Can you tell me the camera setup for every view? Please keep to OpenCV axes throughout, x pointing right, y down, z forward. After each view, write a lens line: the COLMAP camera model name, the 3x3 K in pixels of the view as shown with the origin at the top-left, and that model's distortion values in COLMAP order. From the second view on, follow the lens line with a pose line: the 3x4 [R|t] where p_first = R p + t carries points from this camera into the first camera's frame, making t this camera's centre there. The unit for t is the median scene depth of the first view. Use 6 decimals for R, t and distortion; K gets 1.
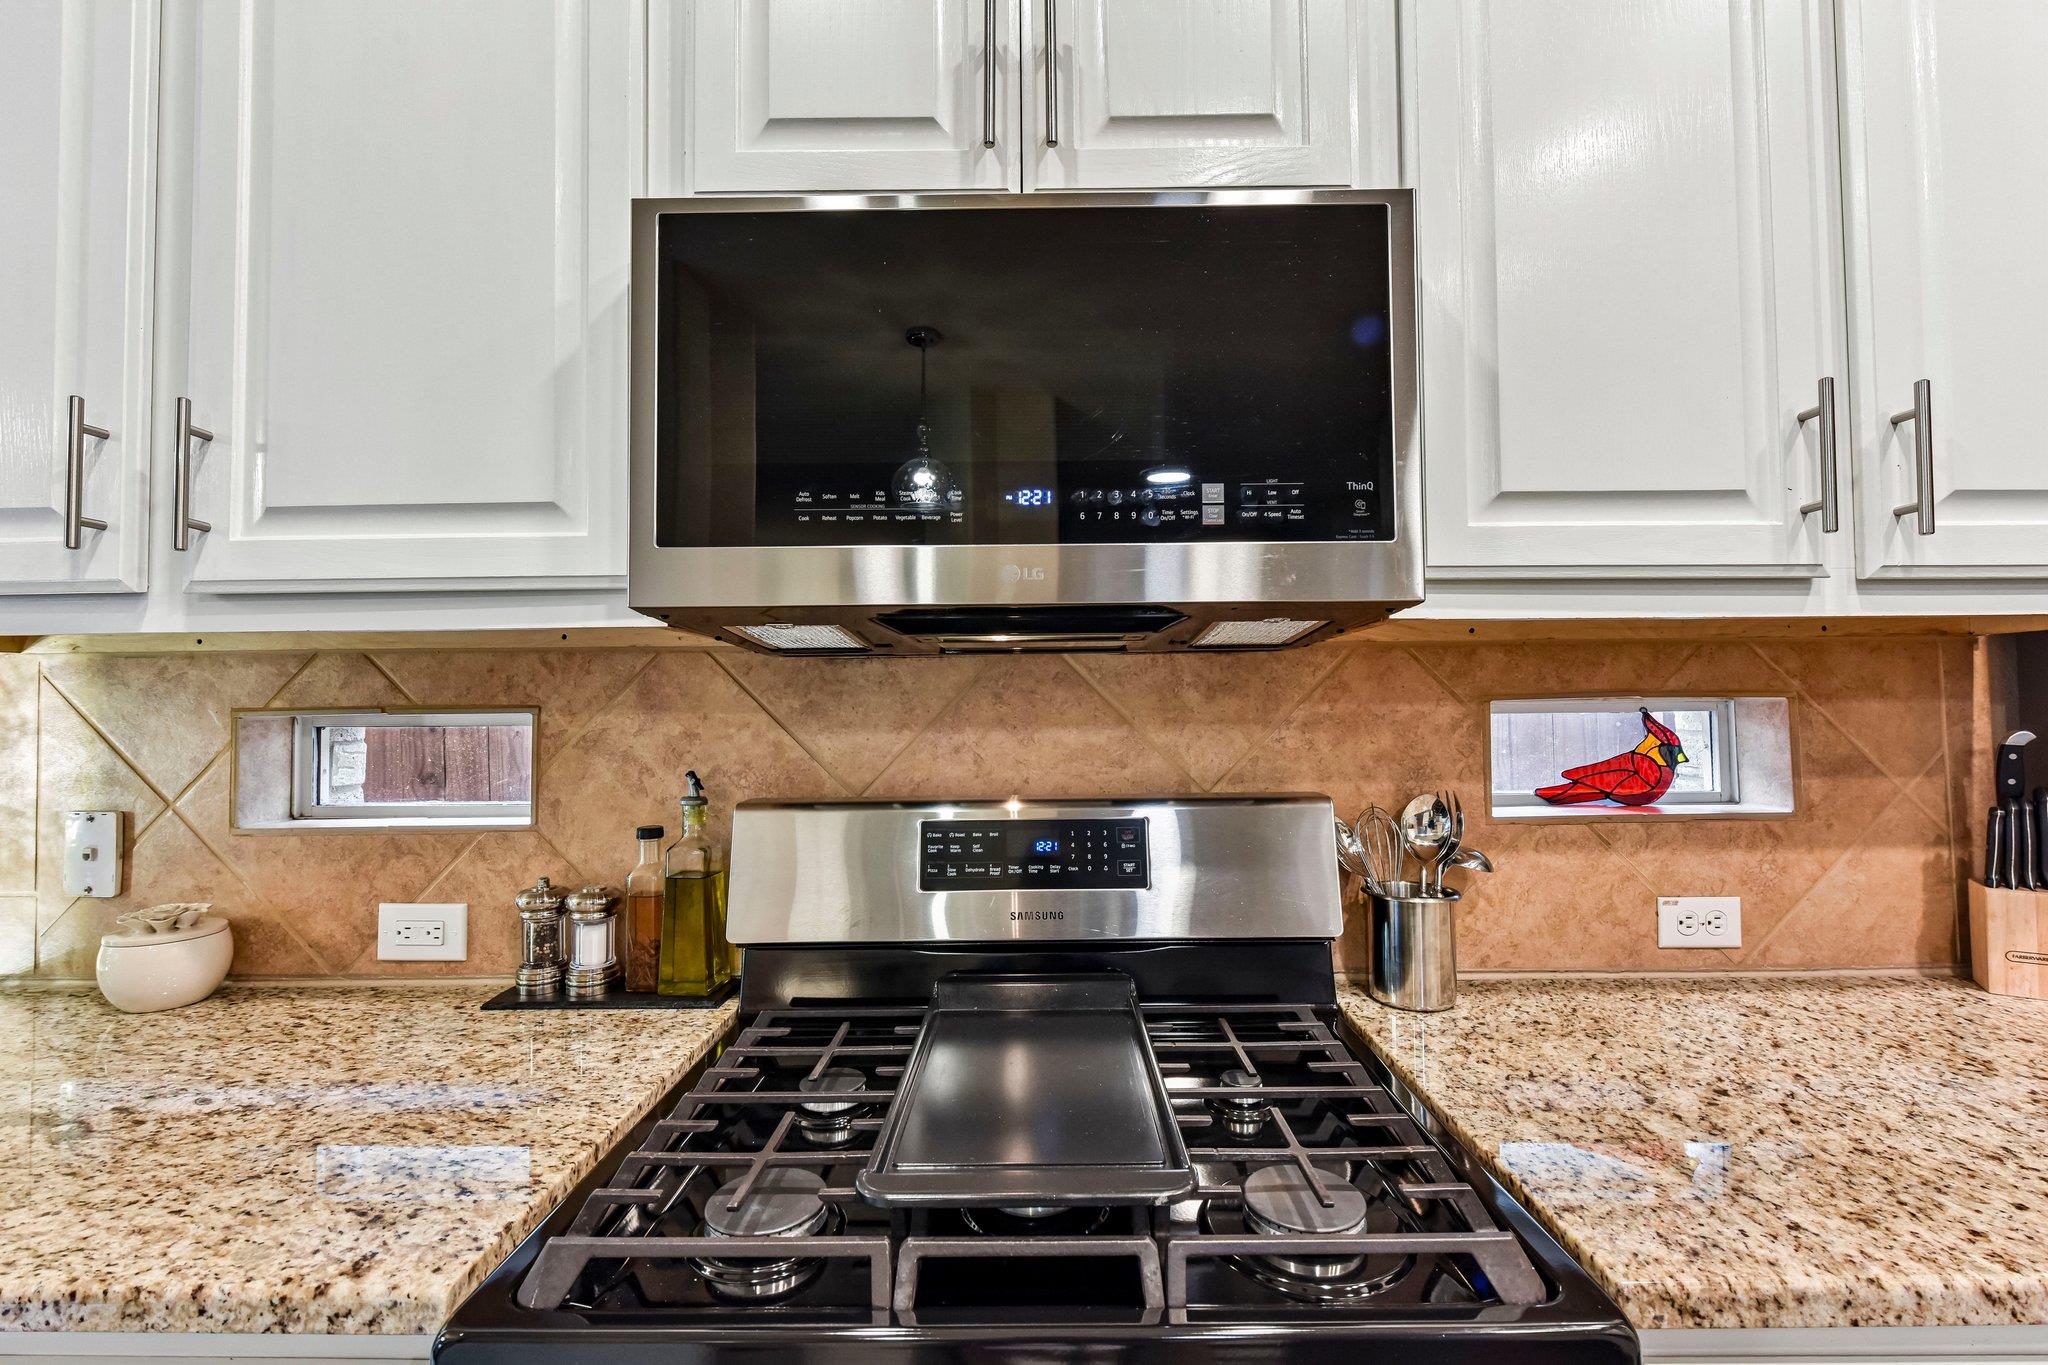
lens RADIAL K [[844.2, 0, 1022.3], [0, 844.2, 682.8], [0, 0, 1]] dist [-0.001497, -0.000026]
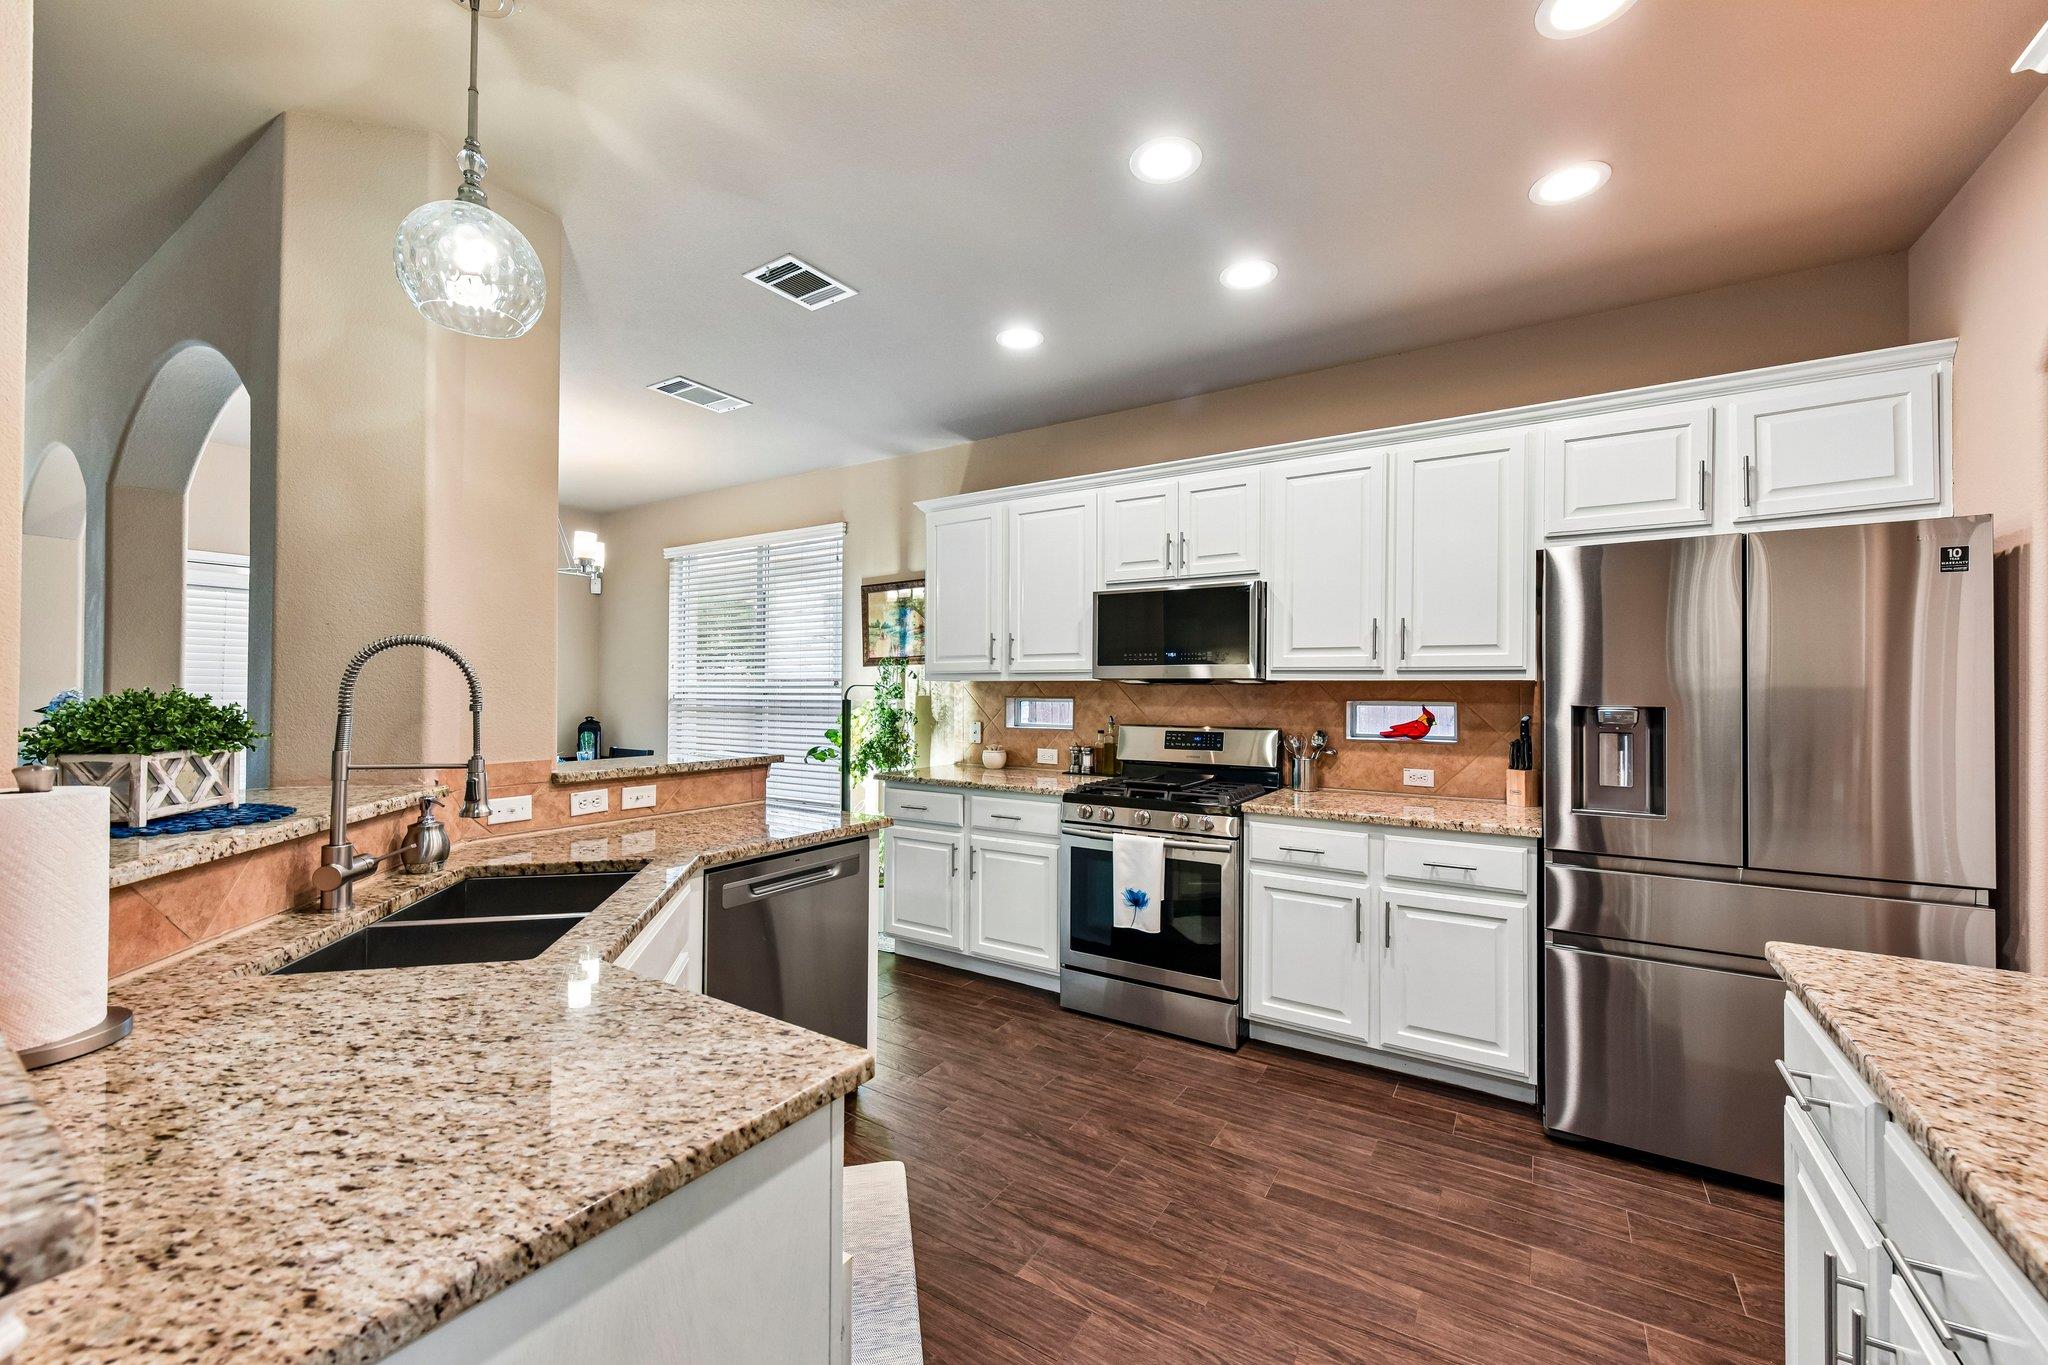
lens RADIAL K [[811.6, 0, 1032.1], [0, 811.6, 683.8], [0, 0, 1]] dist [-0.001156, -0.000028]
pose [[0.849712, 0.010783, -0.527137, 1.145255], [0.002910, 0.999680, 0.025140, -0.120813], [0.527239, -0.022896, 0.849408, -2.119766]]
